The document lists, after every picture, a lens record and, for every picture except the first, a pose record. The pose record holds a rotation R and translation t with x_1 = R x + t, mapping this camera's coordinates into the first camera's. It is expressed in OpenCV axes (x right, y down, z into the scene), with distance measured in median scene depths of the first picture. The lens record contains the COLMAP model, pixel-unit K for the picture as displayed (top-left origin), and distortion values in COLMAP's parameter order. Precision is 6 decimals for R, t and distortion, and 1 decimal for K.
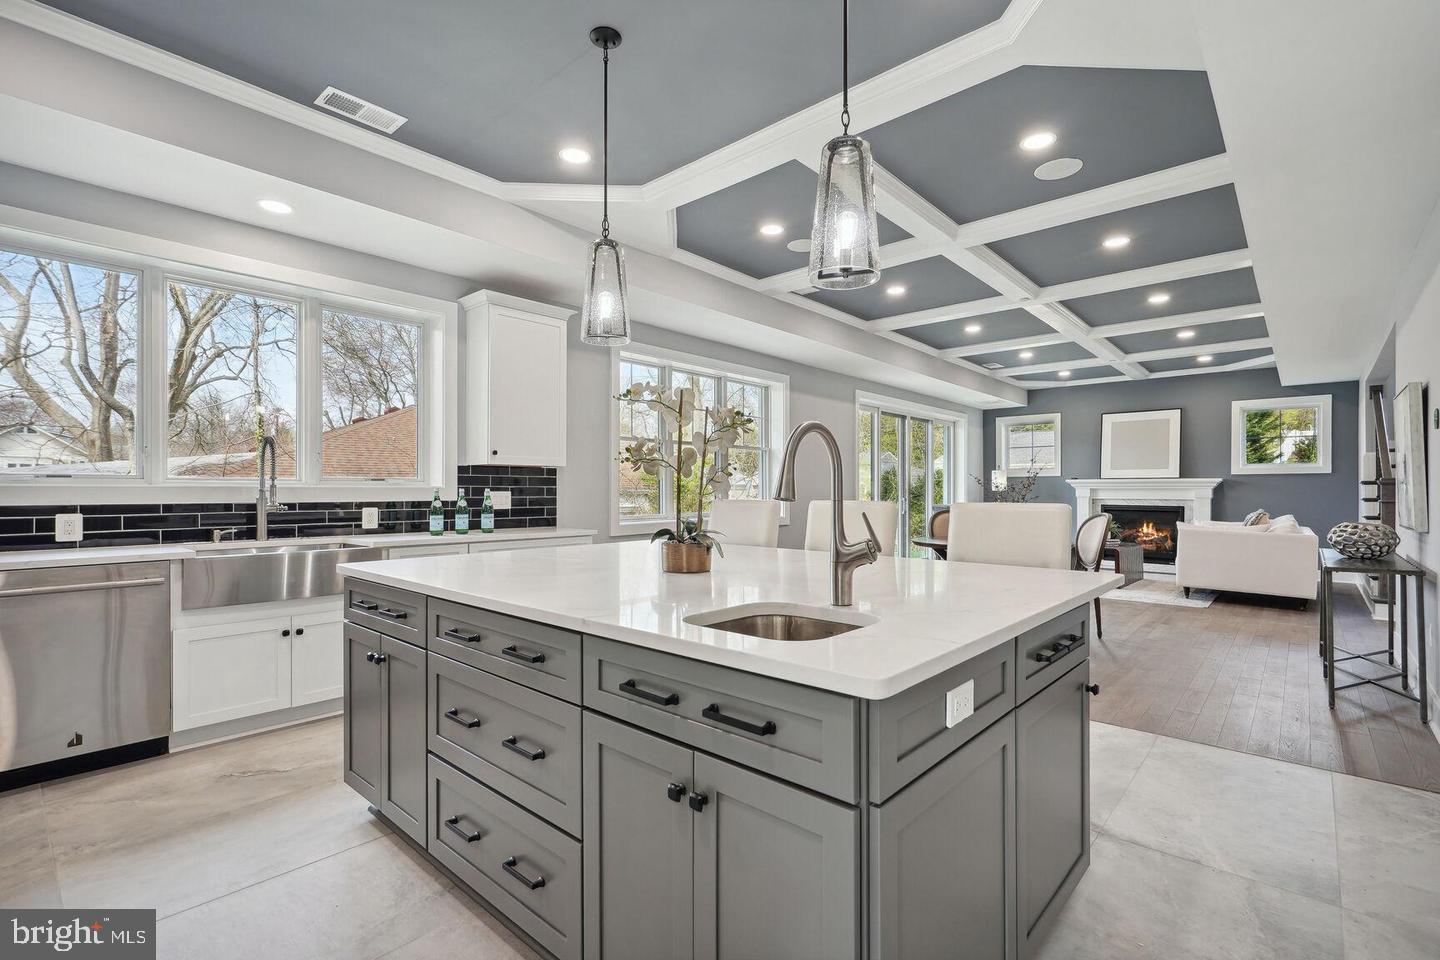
lens RADIAL K [[656.3, 0, 724.8], [0, 656.3, 485.3], [0, 0, 1]] dist [0.000035, -0.000637]
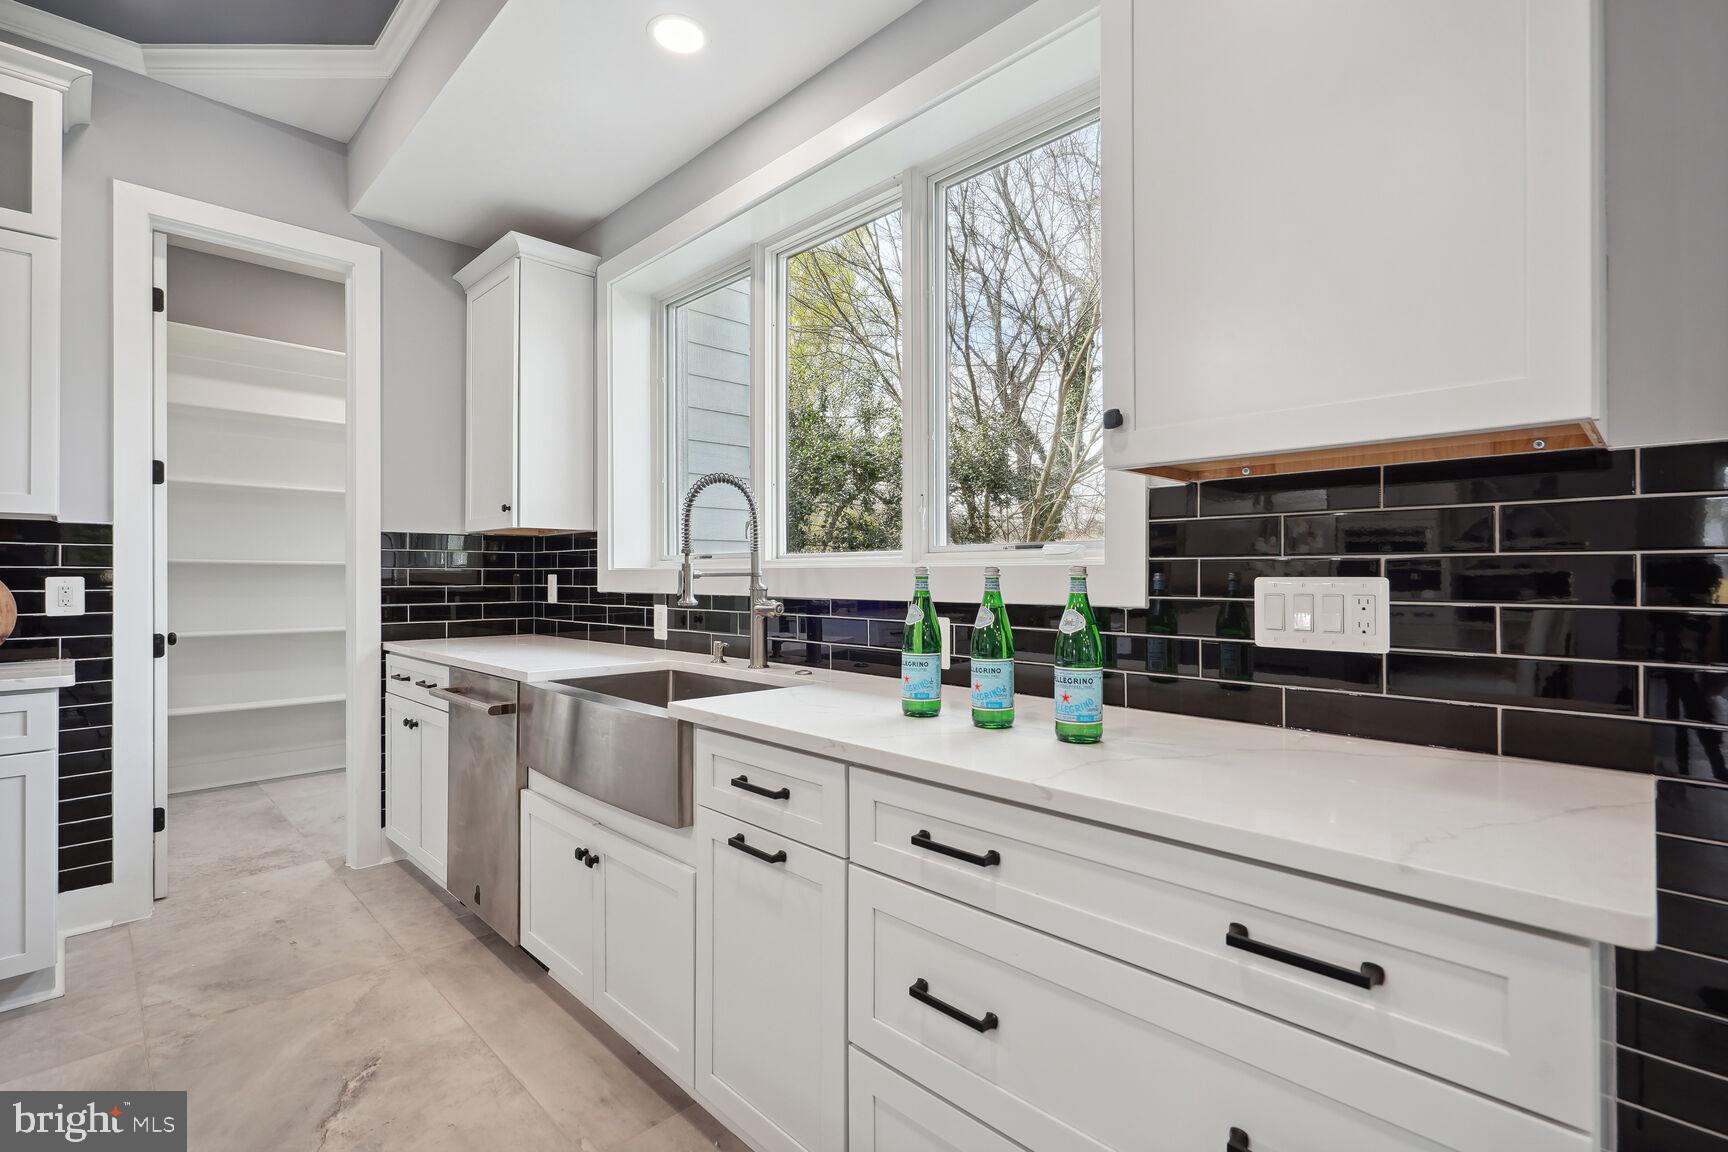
lens RADIAL K [[787.6, 0, 869.8], [0, 787.6, 582.3], [0, 0, 1]] dist [0.000035, -0.000637]
pose [[-0.046970, 0.003276, -0.998891, -0.061715], [0.003540, 0.999989, 0.003113, 0.012407], [0.998890, -0.003390, -0.046981, 1.067946]]
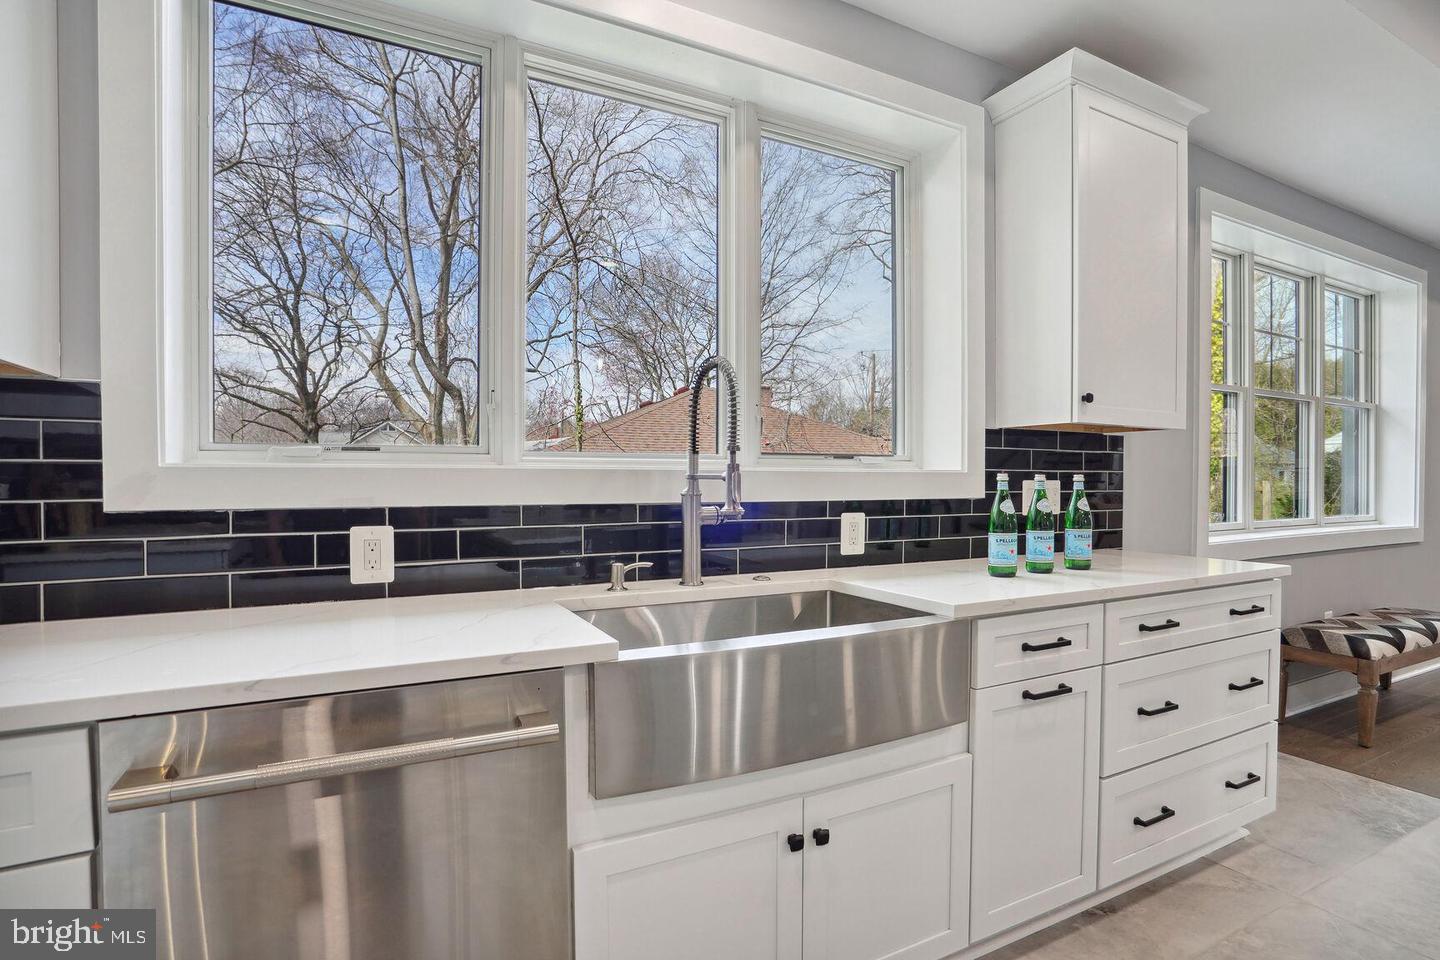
lens RADIAL K [[698.5, 0, 720.0], [0, 698.5, 480.0], [0, 0, 1]] dist [-0.053606, -0.000371]
pose [[0.931651, 0.002727, -0.363345, -0.484126], [0.000749, 0.999955, 0.009425, 0.005049], [0.363354, -0.009052, 0.931607, 0.519956]]
